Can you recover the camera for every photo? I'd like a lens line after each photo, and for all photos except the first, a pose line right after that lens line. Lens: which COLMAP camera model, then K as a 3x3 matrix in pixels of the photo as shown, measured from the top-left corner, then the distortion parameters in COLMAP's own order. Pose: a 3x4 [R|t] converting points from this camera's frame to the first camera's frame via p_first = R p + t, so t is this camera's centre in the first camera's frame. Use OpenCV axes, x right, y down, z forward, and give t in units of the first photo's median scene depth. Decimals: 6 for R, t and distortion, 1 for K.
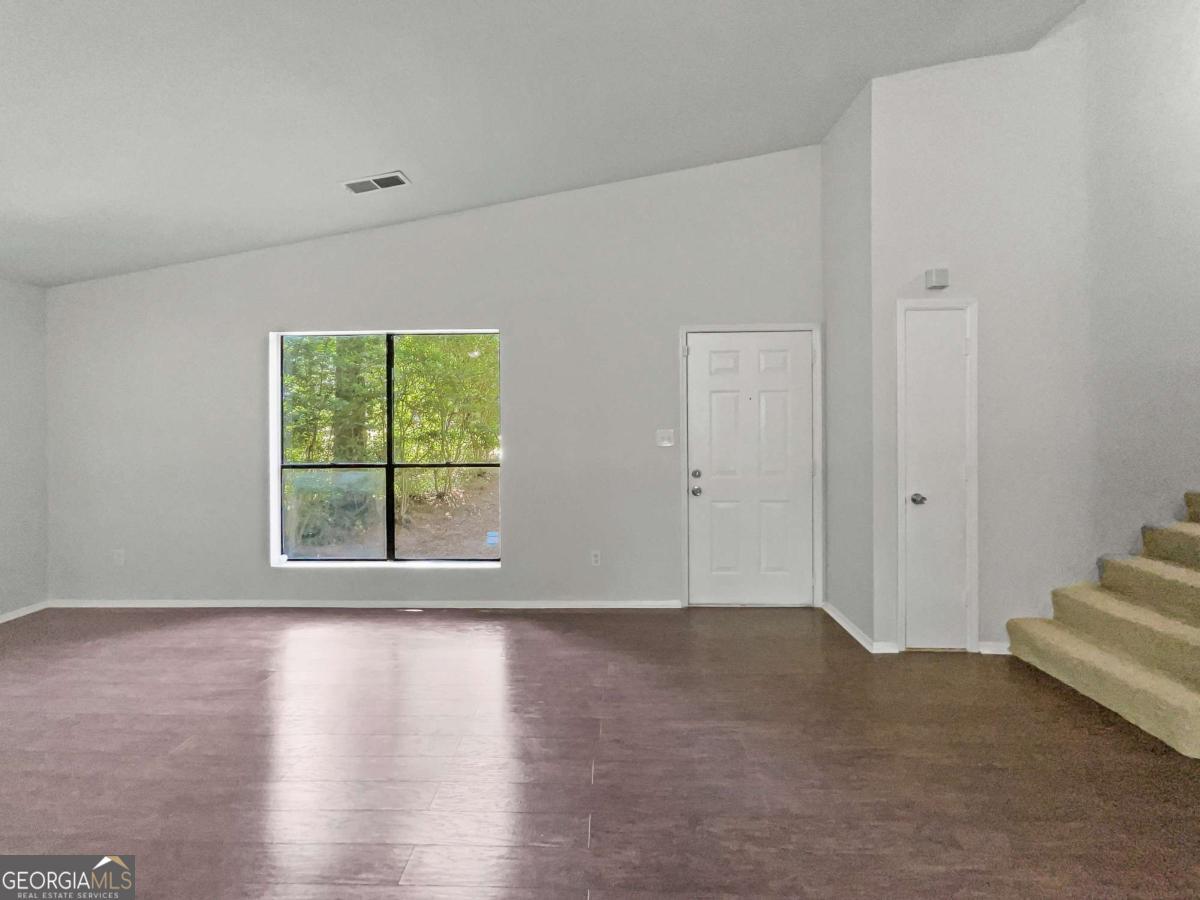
lens RADIAL K [[487.2, 0, 596.8], [0, 487.2, 420.6], [0, 0, 1]] dist [-0.007248, 0.000979]
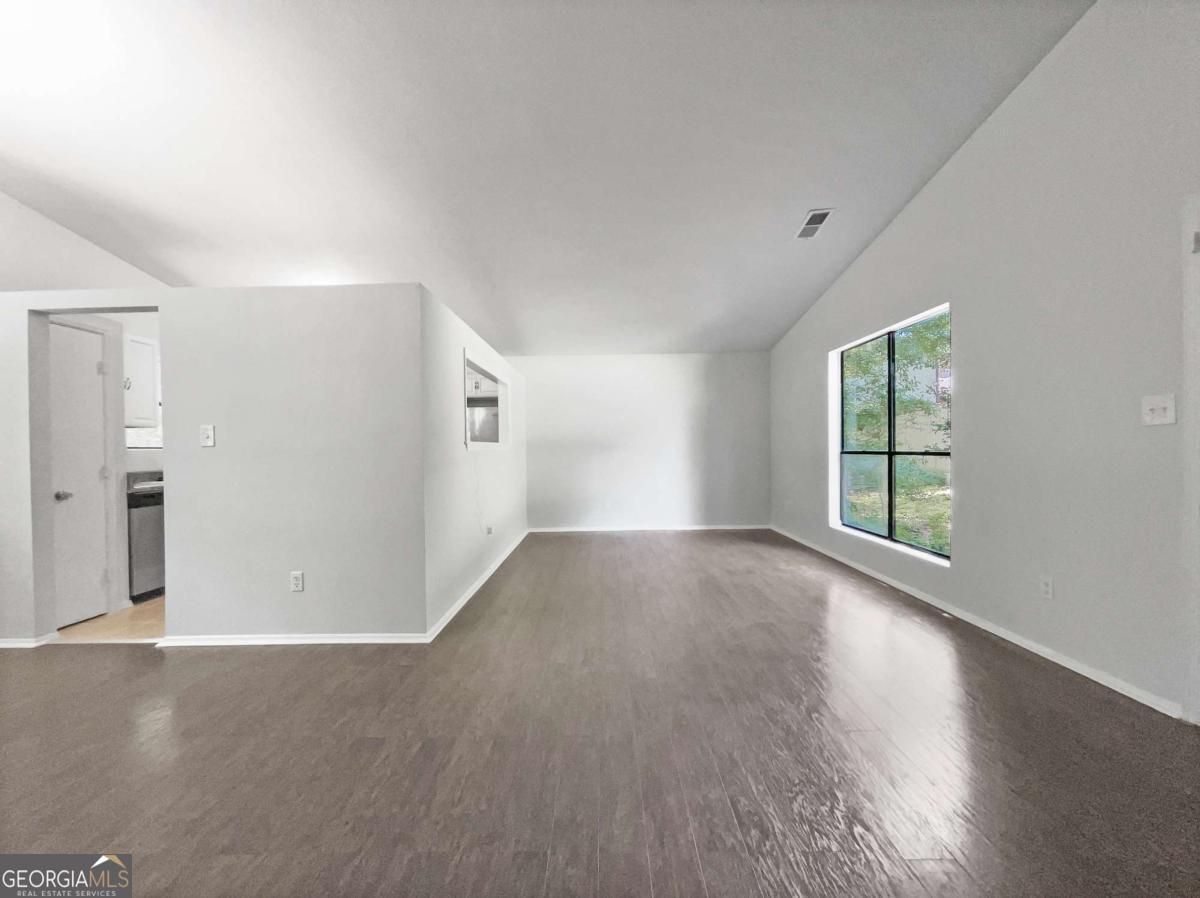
lens RADIAL K [[487.2, 0, 601.4], [0, 487.2, 446.7], [0, 0, 1]] dist [-0.007248, 0.000979]
pose [[0.023280, 0.006743, -0.999706, 0.681157], [0.014008, 0.999877, 0.007071, 0.065293], [0.999631, -0.014169, 0.023182, 0.343563]]
